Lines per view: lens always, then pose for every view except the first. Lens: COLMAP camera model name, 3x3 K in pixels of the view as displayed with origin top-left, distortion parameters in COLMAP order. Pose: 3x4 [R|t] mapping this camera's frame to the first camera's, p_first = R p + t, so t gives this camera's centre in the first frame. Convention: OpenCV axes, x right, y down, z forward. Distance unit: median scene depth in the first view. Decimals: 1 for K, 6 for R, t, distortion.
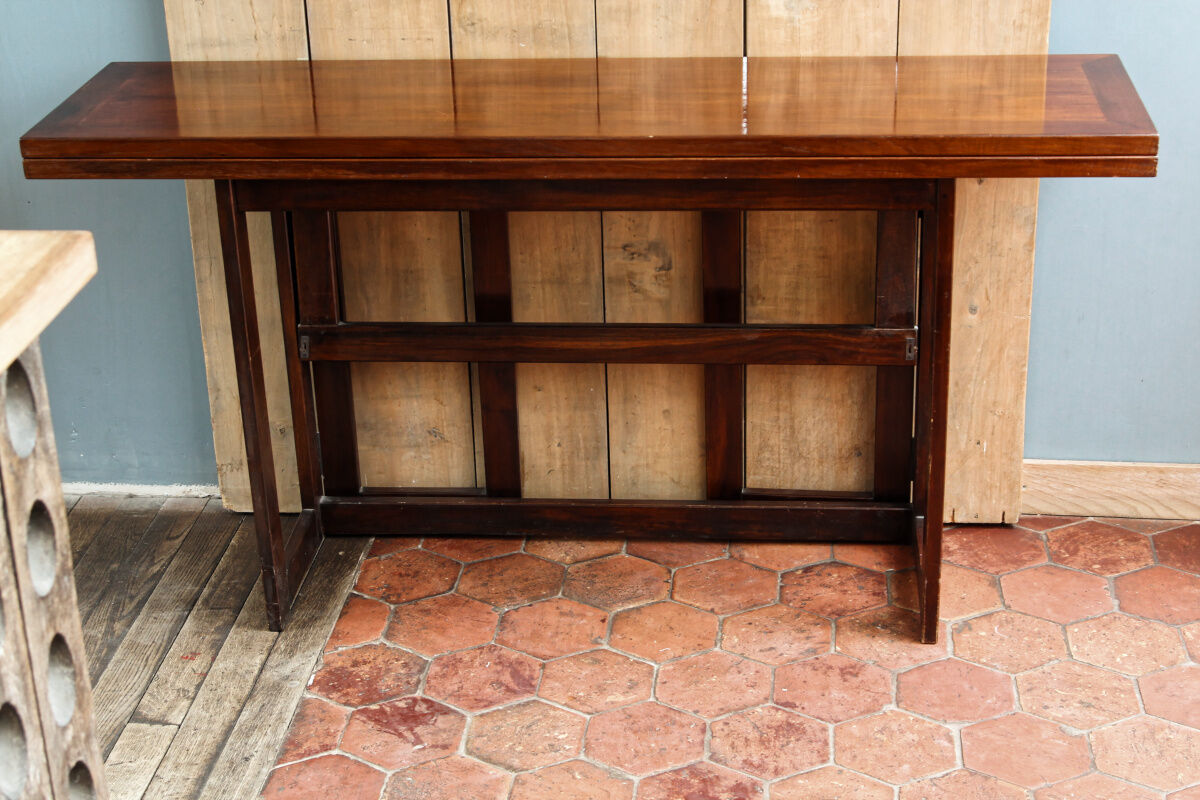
lens RADIAL K [[2099.7, 0, 599.7], [0, 2099.7, 399.2], [0, 0, 1]] dist [0.062383, 0.000000]
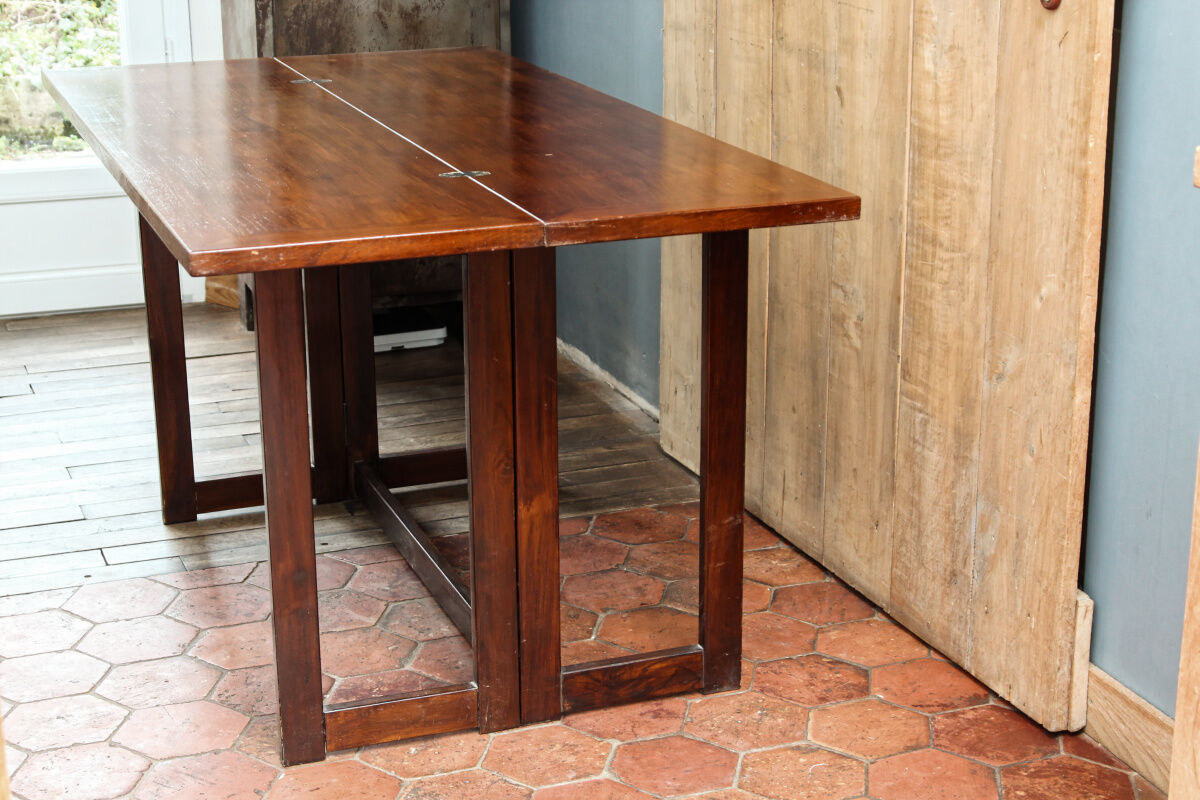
lens RADIAL K [[2099.7, 0, 595.2], [0, 2099.7, 401.9], [0, 0, 1]] dist [0.062383, 0.000000]
pose [[0.448070, 0.285518, -0.847179, 0.890944], [-0.364650, 0.923585, 0.118406, -0.106394], [0.816249, 0.255870, 0.517946, 0.447271]]
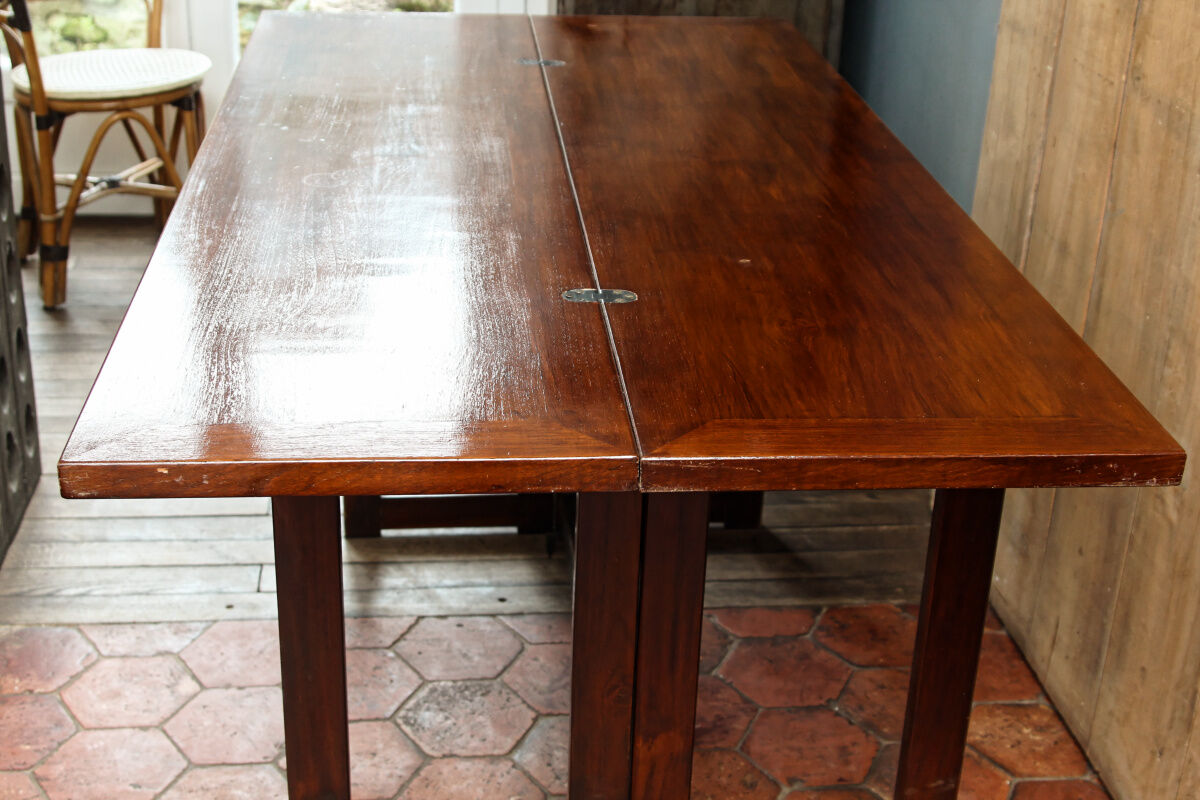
lens RADIAL K [[1650.9, 0, 603.5], [0, 1650.9, 397.3], [0, 0, 1]] dist [0.013575, 0.000000]
pose [[0.201229, 0.443319, -0.873484, 0.513314], [-0.431273, 0.840742, 0.327348, -0.204923], [0.879495, 0.310838, 0.360373, 0.678276]]
